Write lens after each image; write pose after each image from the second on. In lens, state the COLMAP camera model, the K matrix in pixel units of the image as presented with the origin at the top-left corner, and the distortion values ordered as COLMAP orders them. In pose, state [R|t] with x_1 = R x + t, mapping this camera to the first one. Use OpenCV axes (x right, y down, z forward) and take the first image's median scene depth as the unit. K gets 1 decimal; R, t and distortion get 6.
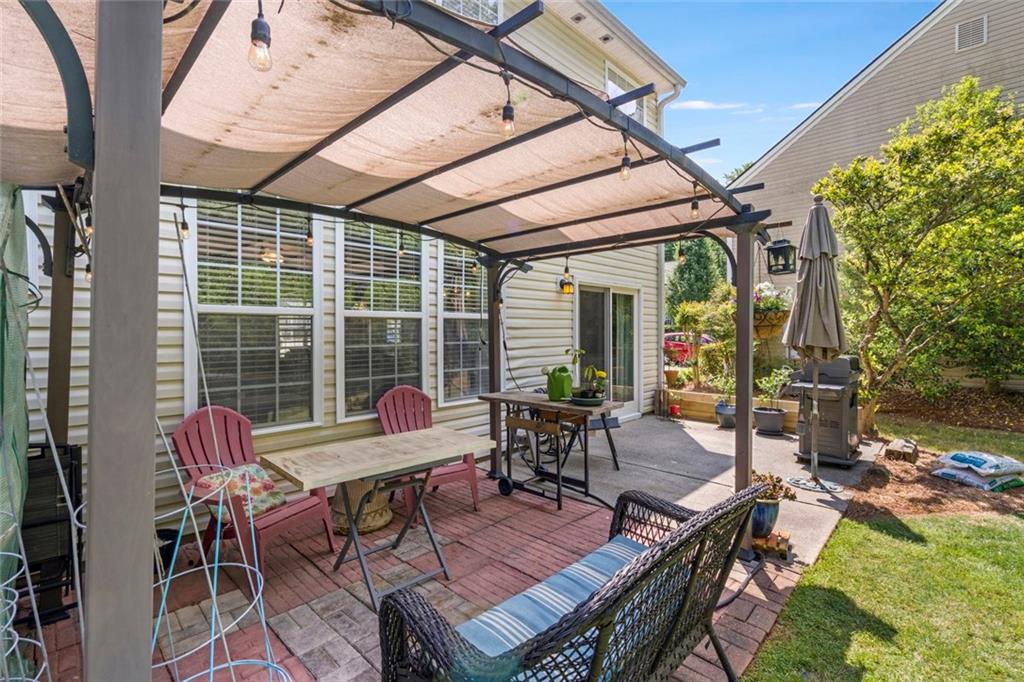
lens RADIAL K [[470.4, 0, 507.3], [0, 470.4, 338.4], [0, 0, 1]] dist [0.001119, 0.000618]
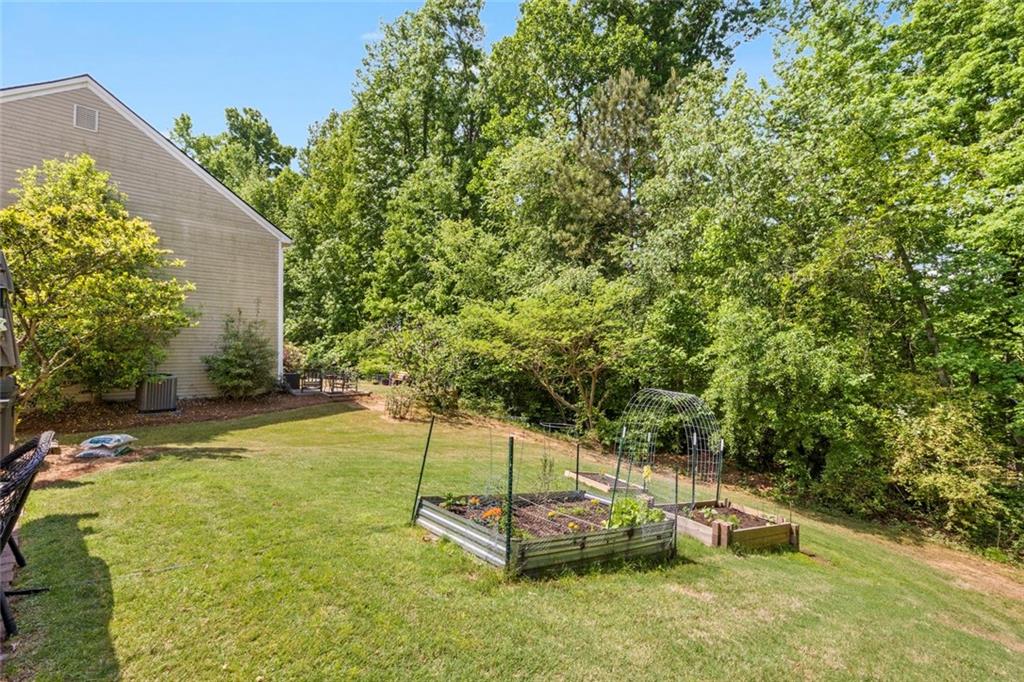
lens RADIAL K [[470.4, 0, 507.3], [0, 470.4, 338.4], [0, 0, 1]] dist [0.001119, 0.000618]
pose [[0.030266, 0.043009, 0.998616, -0.356615], [0.014525, 0.998949, -0.043464, 0.013490], [-0.999436, 0.015820, 0.029609, -0.245149]]
